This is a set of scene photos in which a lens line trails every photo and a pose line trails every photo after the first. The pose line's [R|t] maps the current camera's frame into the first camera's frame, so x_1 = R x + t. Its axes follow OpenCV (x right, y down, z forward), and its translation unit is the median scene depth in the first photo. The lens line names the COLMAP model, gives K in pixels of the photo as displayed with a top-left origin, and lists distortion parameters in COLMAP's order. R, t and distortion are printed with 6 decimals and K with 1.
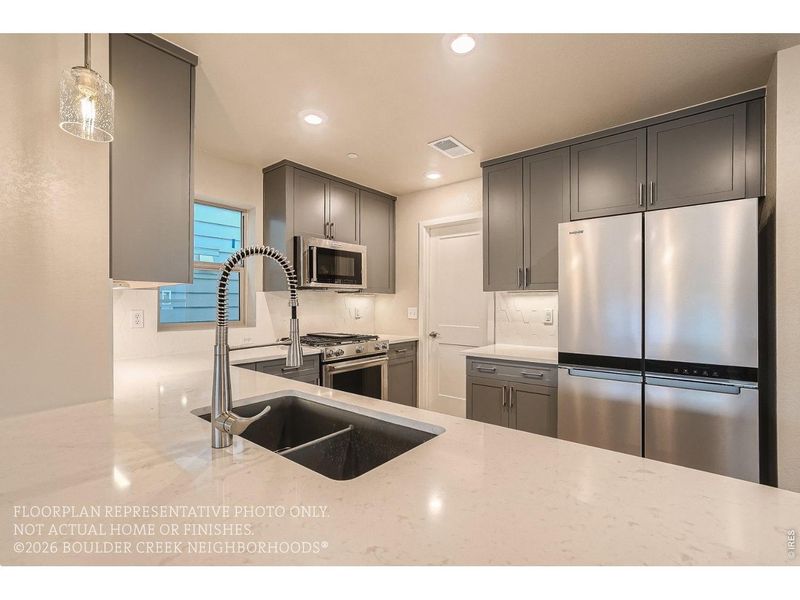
lens RADIAL K [[371.9, 0, 399.0], [0, 371.9, 302.3], [0, 0, 1]] dist [-0.017101, 0.013814]
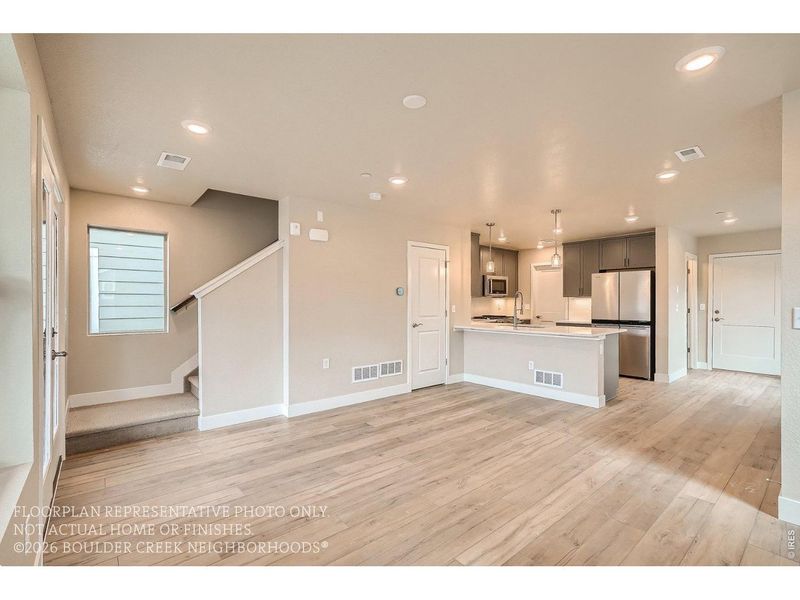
lens RADIAL K [[371.9, 0, 402.4], [0, 371.9, 305.2], [0, 0, 1]] dist [-0.017101, 0.013814]
pose [[0.983761, 0.000061, -0.179482, -0.356549], [0.001134, 0.999978, 0.006556, 0.005539], [0.179479, -0.006653, 0.983739, -1.509224]]
